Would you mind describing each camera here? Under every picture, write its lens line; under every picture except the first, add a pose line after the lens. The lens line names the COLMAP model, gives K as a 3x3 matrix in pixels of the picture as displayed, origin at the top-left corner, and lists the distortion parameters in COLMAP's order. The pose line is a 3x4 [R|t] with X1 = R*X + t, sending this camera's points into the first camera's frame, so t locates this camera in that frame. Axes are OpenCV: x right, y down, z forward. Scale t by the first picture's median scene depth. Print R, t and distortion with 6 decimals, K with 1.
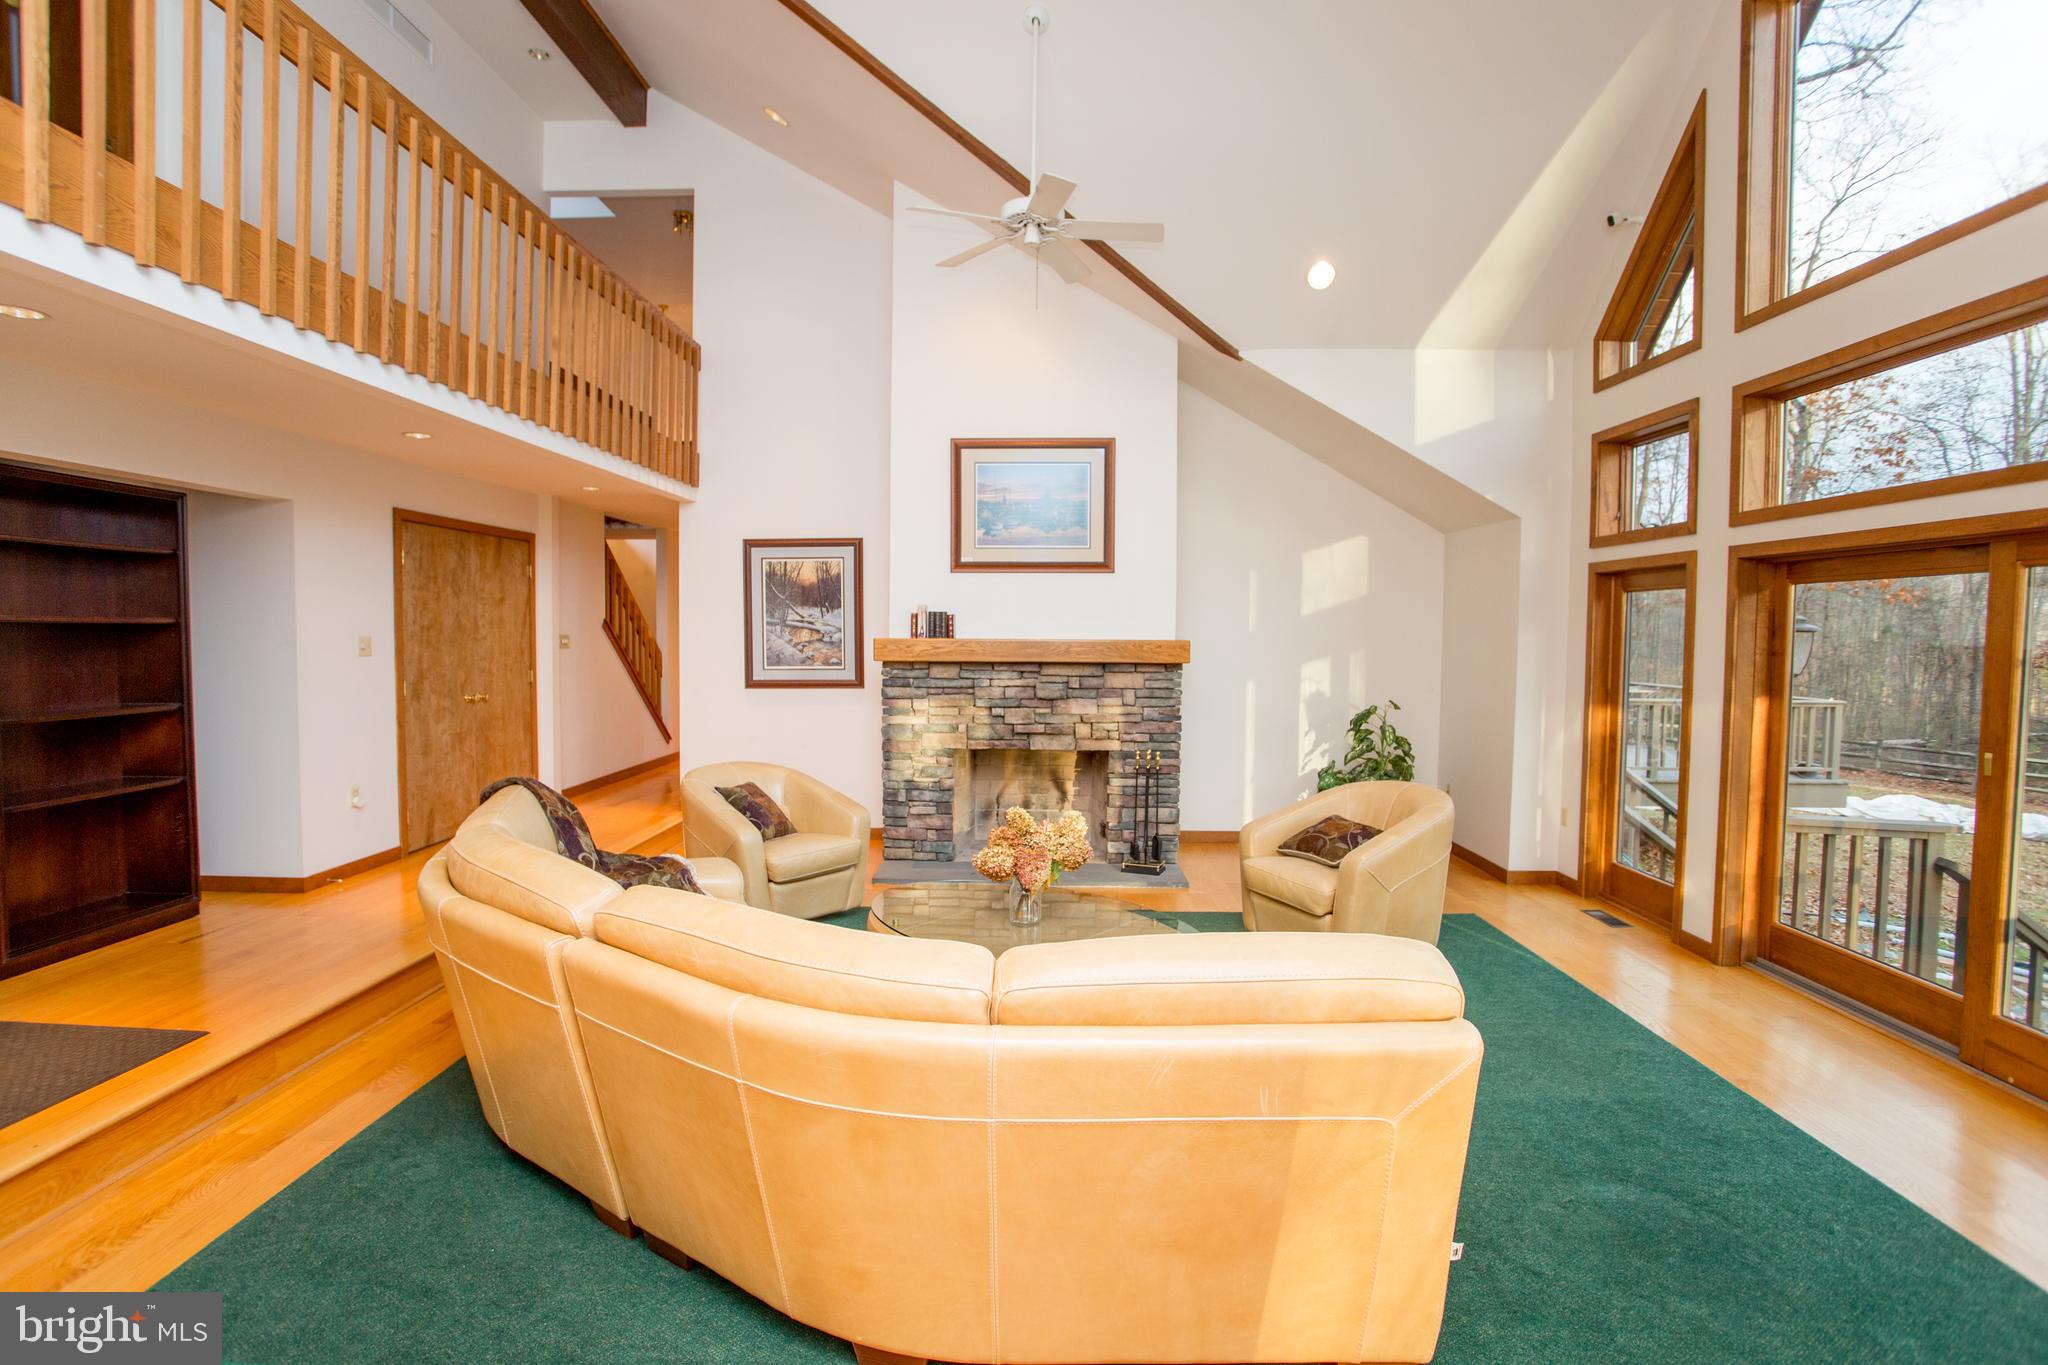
lens RADIAL K [[991.4, 0, 1019.0], [0, 991.4, 674.5], [0, 0, 1]] dist [-0.081029, 0.034005]
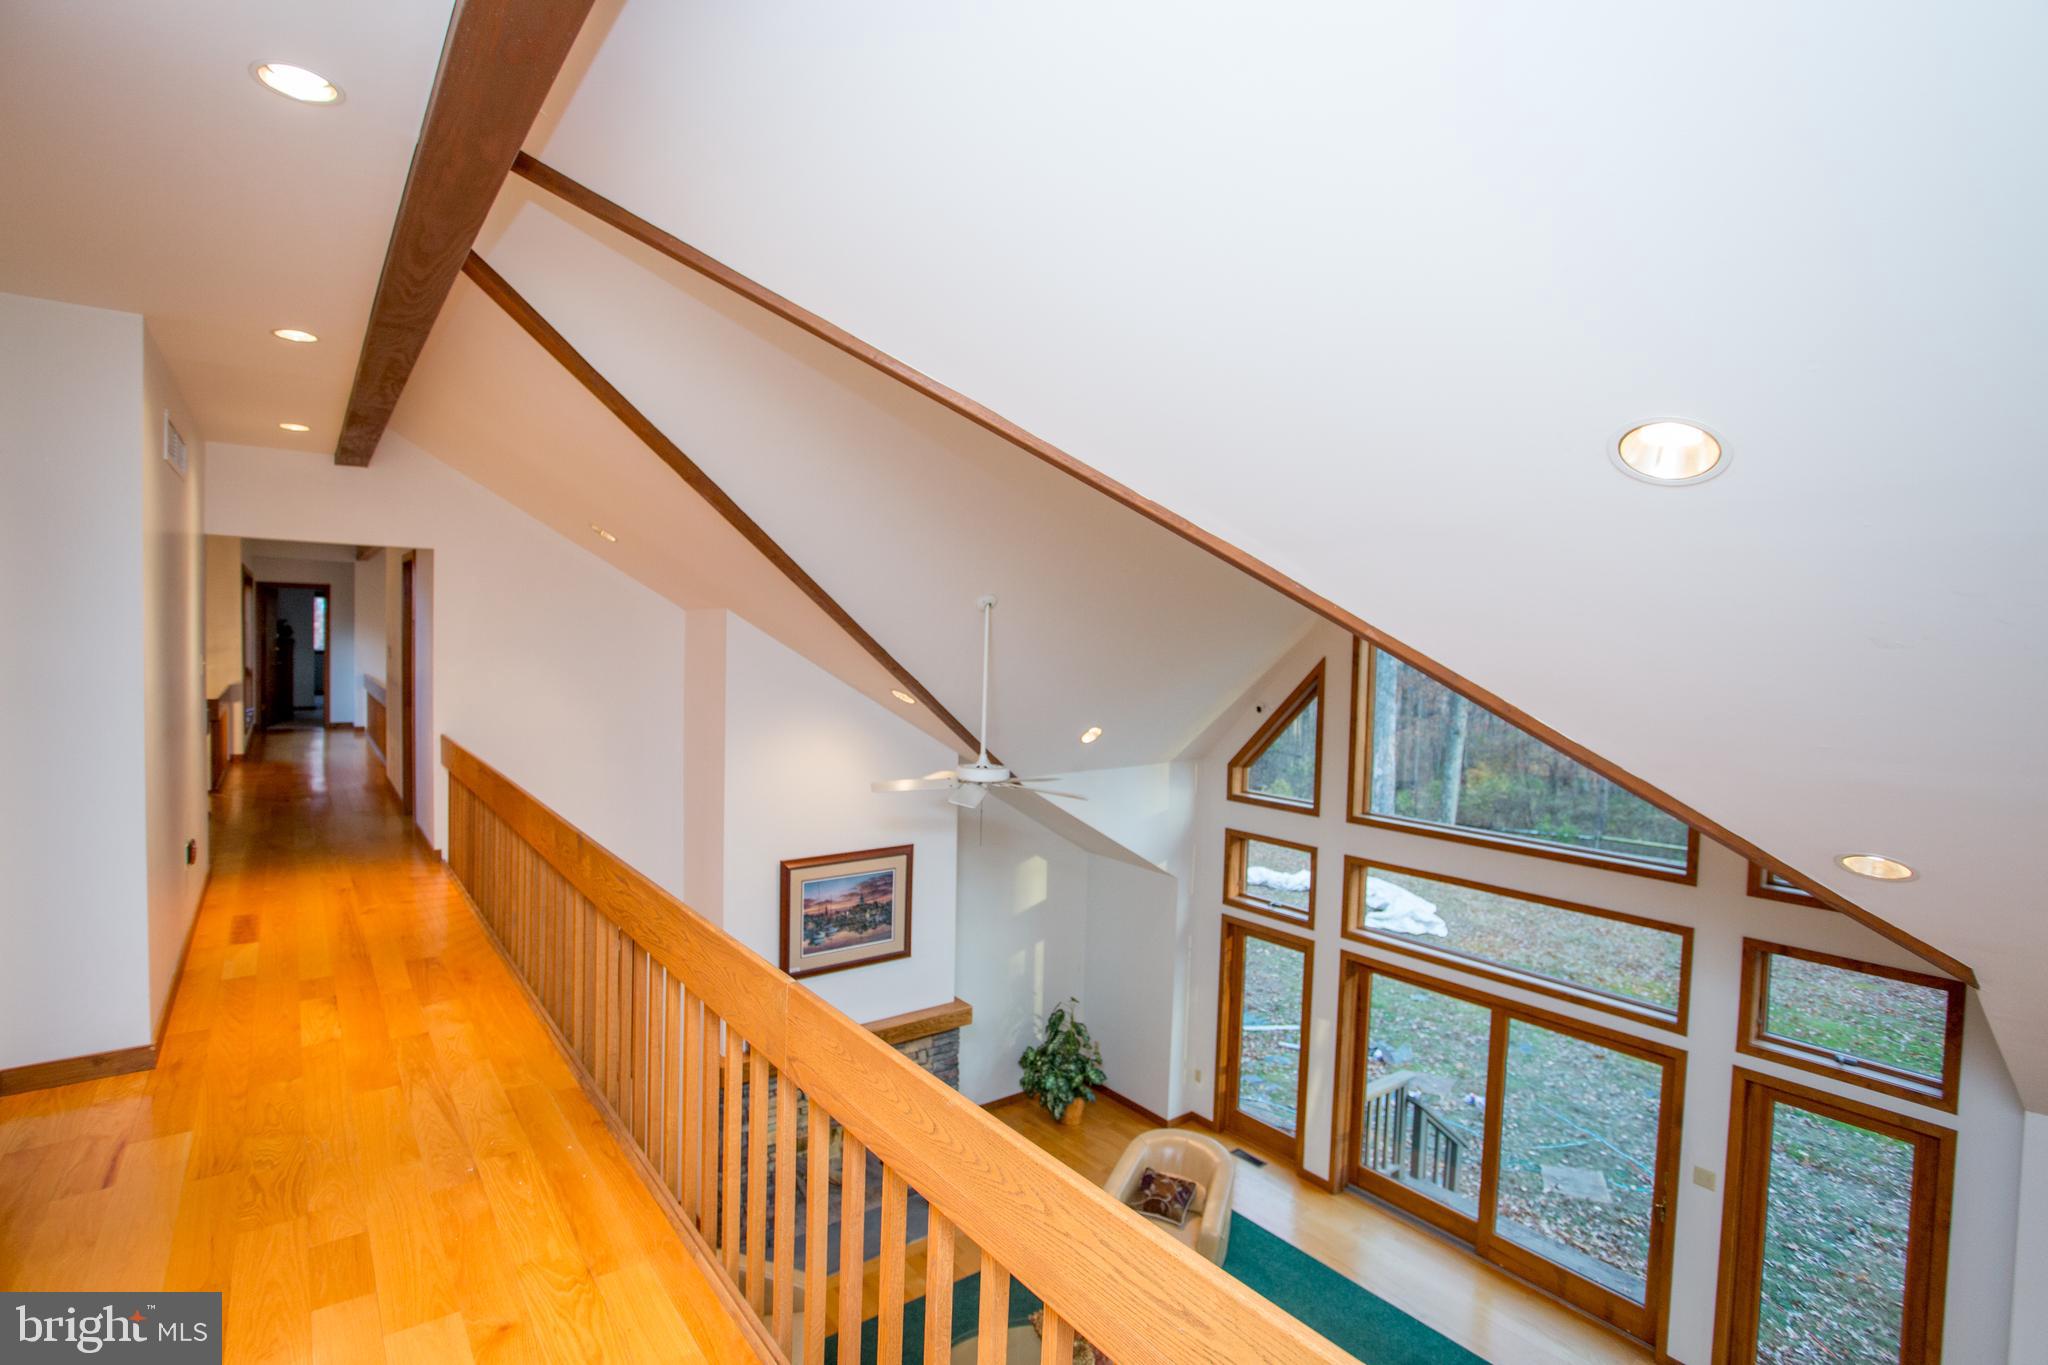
lens RADIAL K [[991.4, 0, 1019.0], [0, 991.4, 674.5], [0, 0, 1]] dist [-0.081029, 0.034005]
pose [[0.781243, -0.012497, 0.624102, -0.522608], [0.012796, 0.999910, 0.004005, -0.437407], [-0.624096, 0.004857, 0.781332, 0.013192]]
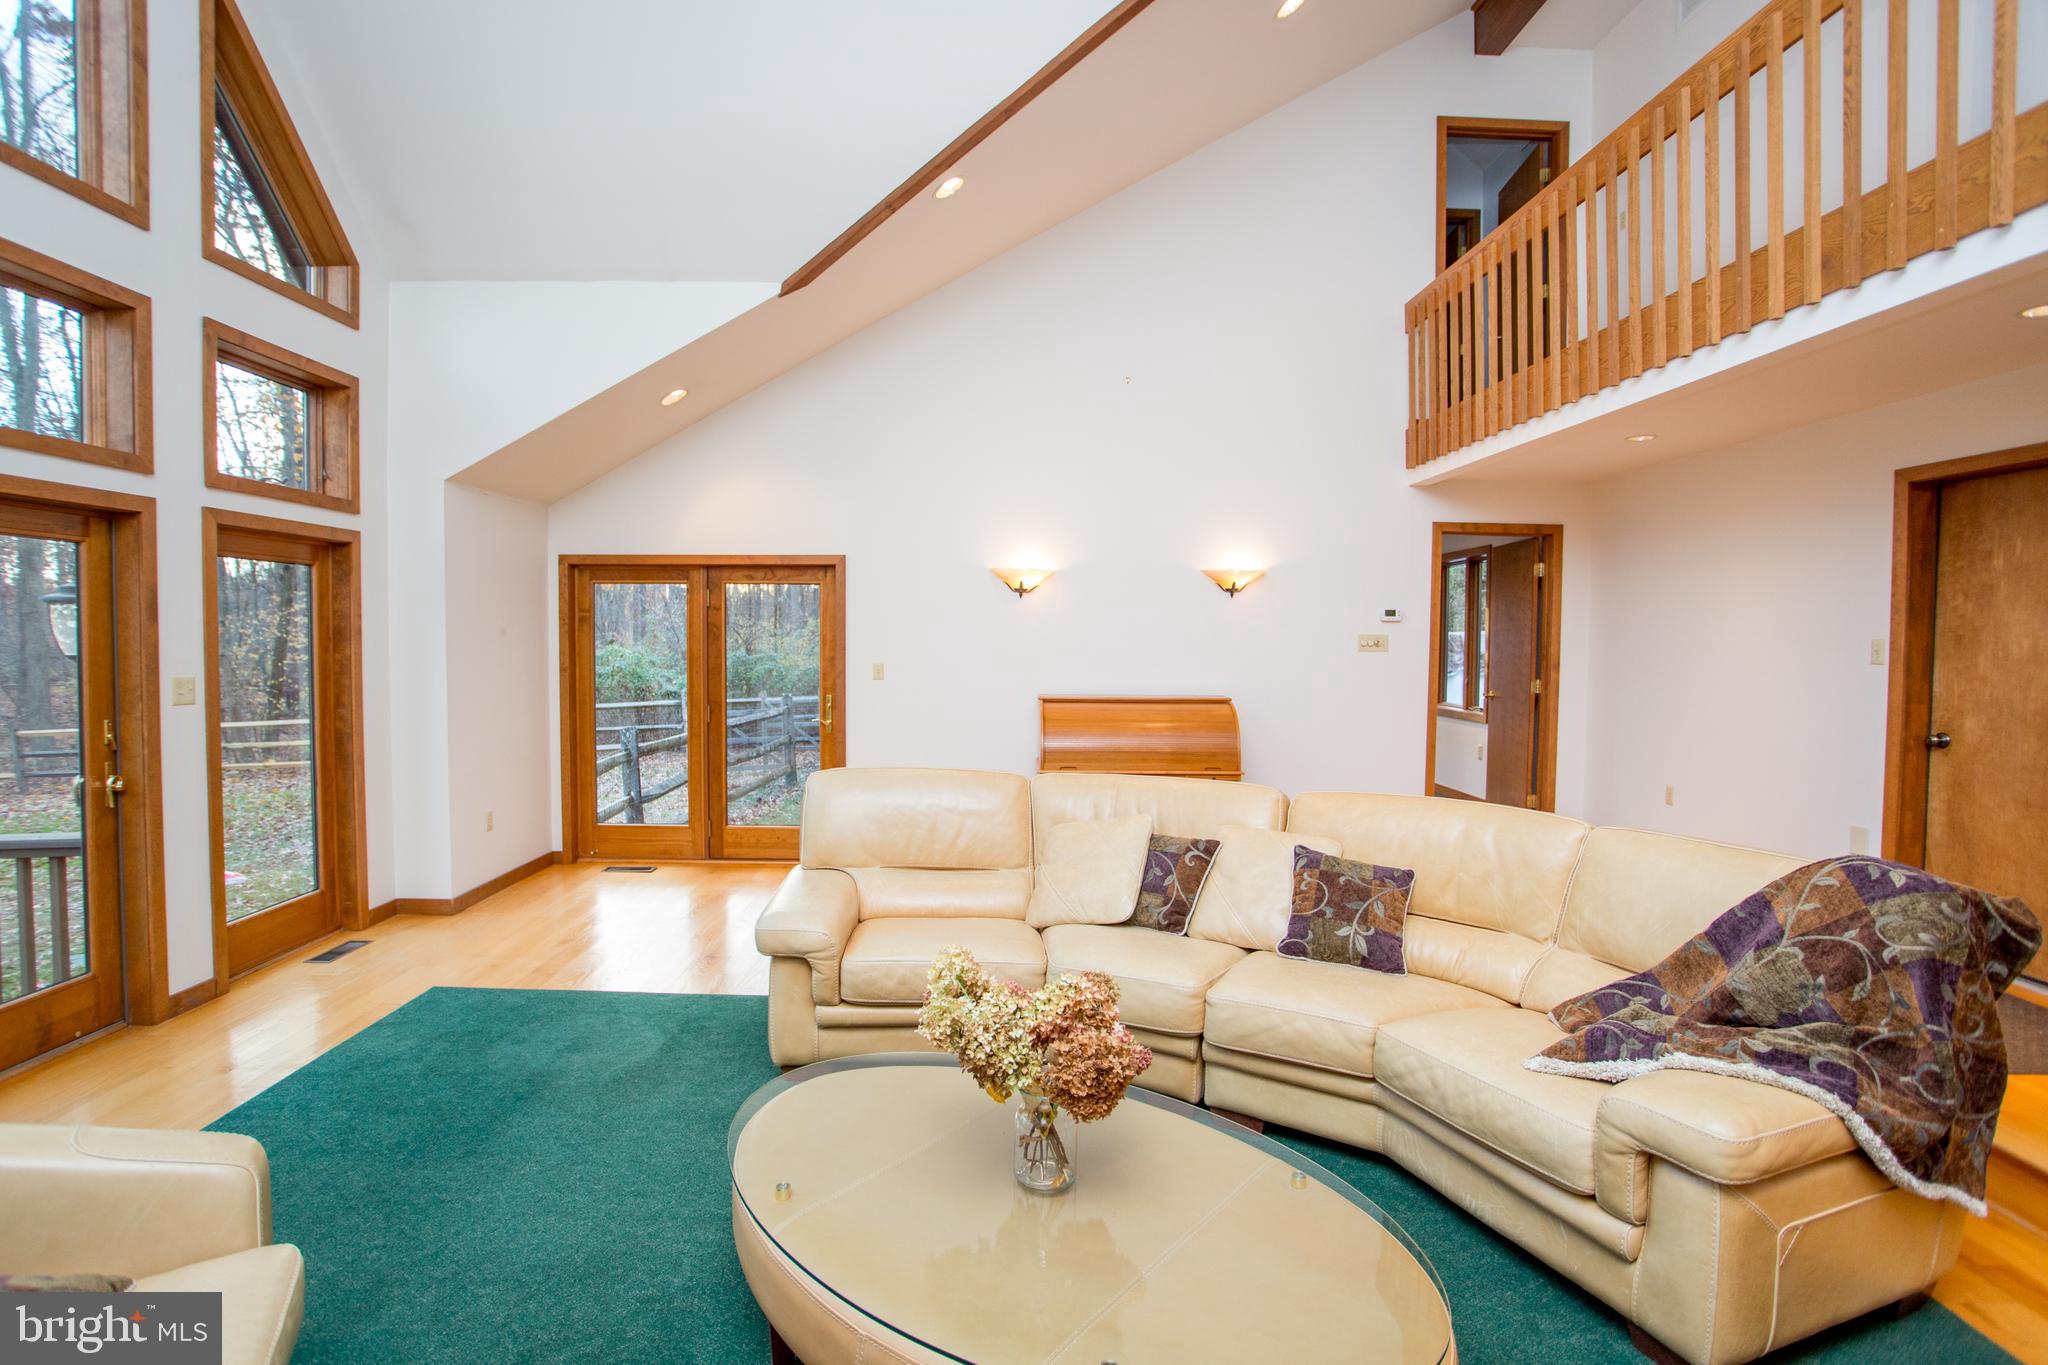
lens RADIAL K [[991.4, 0, 1019.0], [0, 991.4, 674.5], [0, 0, 1]] dist [-0.081029, 0.034005]
pose [[-0.998806, -0.008054, -0.048183, 0.032041], [-0.011958, 0.996619, 0.081292, -0.031804], [0.047366, 0.081771, -0.995525, 0.897724]]
